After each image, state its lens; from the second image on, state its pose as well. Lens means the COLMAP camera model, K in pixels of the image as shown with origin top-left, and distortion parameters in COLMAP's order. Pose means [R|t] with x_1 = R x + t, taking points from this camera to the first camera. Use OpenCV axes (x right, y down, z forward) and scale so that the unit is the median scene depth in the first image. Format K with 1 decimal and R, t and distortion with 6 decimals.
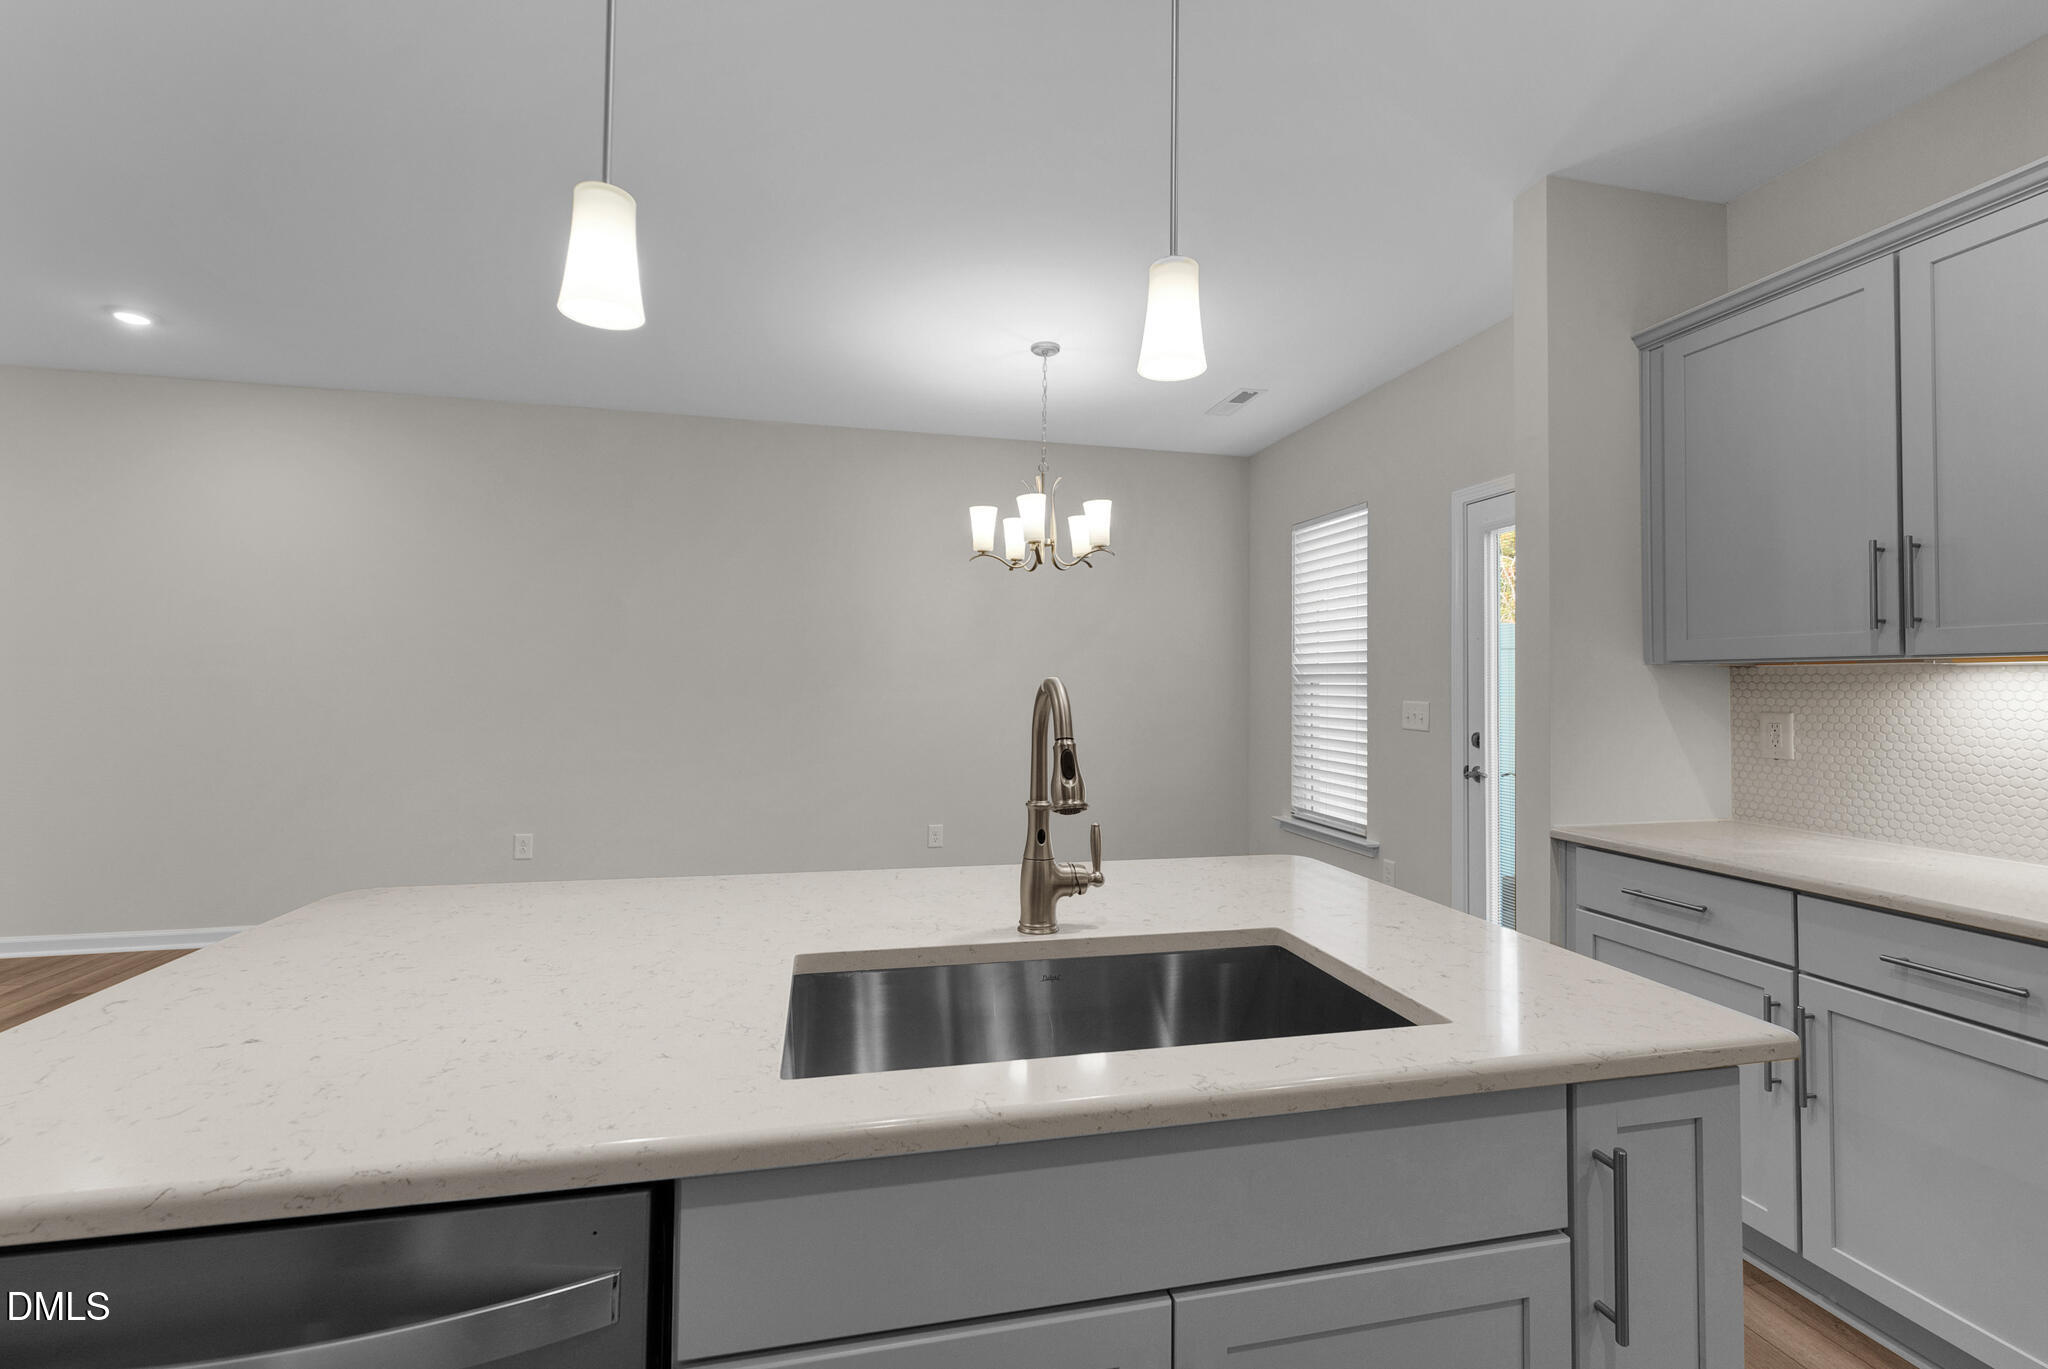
lens RADIAL K [[853.2, 0, 1011.6], [0, 853.2, 649.1], [0, 0, 1]] dist [-0.000066, 0.000003]
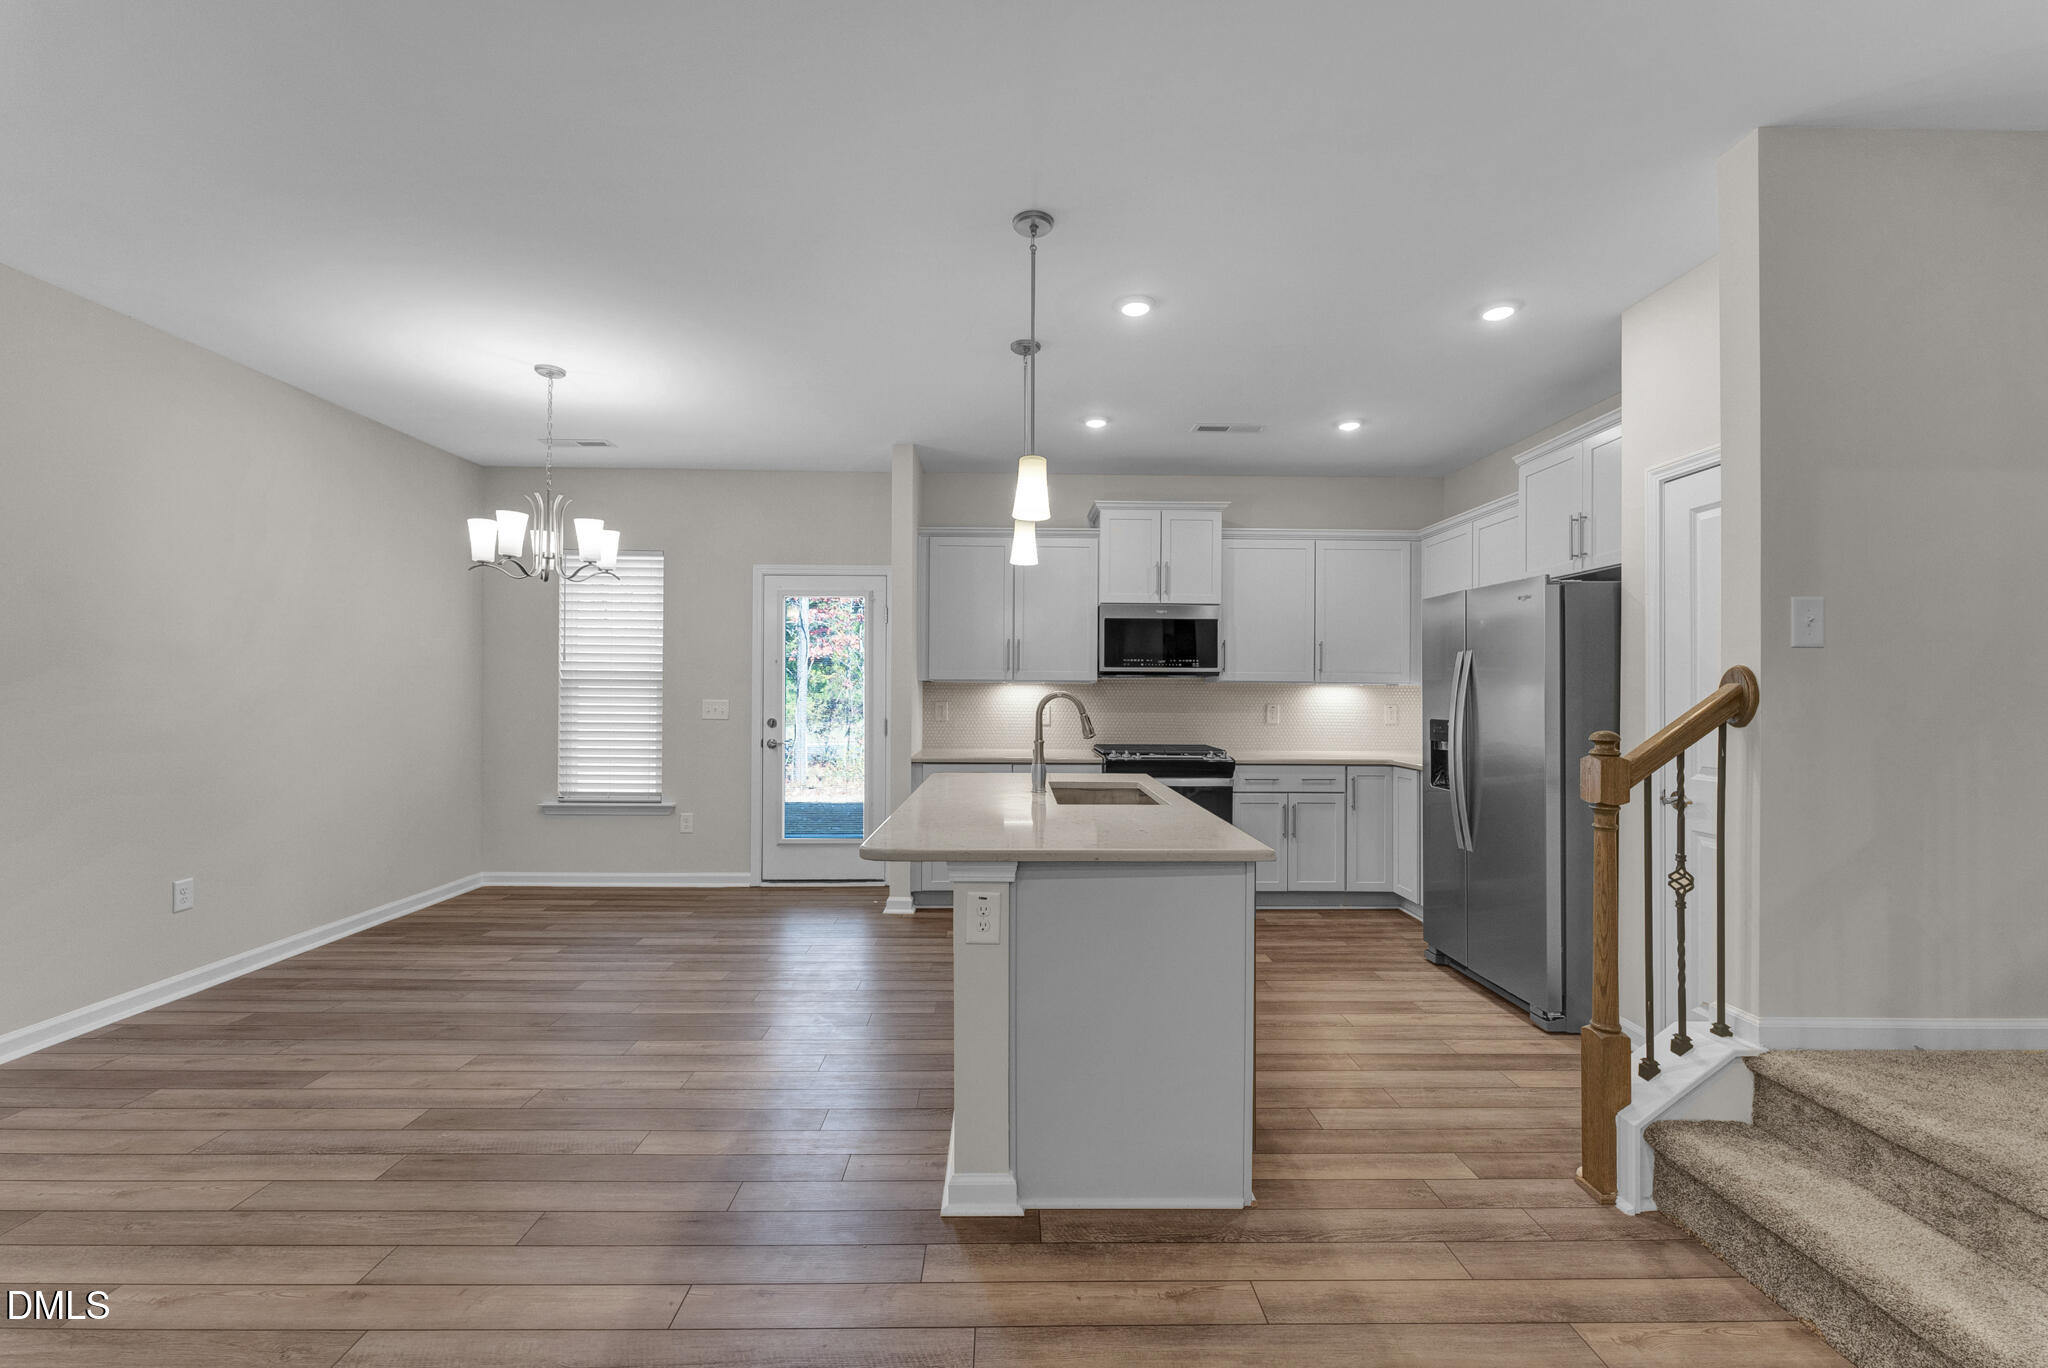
lens RADIAL K [[828.3, 0, 1021.1], [0, 828.3, 690.7], [0, 0, 1]] dist [0.001041, 0.000054]
pose [[0.200117, -0.005508, 0.979757, -0.853145], [-0.046519, 0.998803, 0.015117, -0.000792], [-0.978667, -0.048602, 0.199621, 0.211775]]
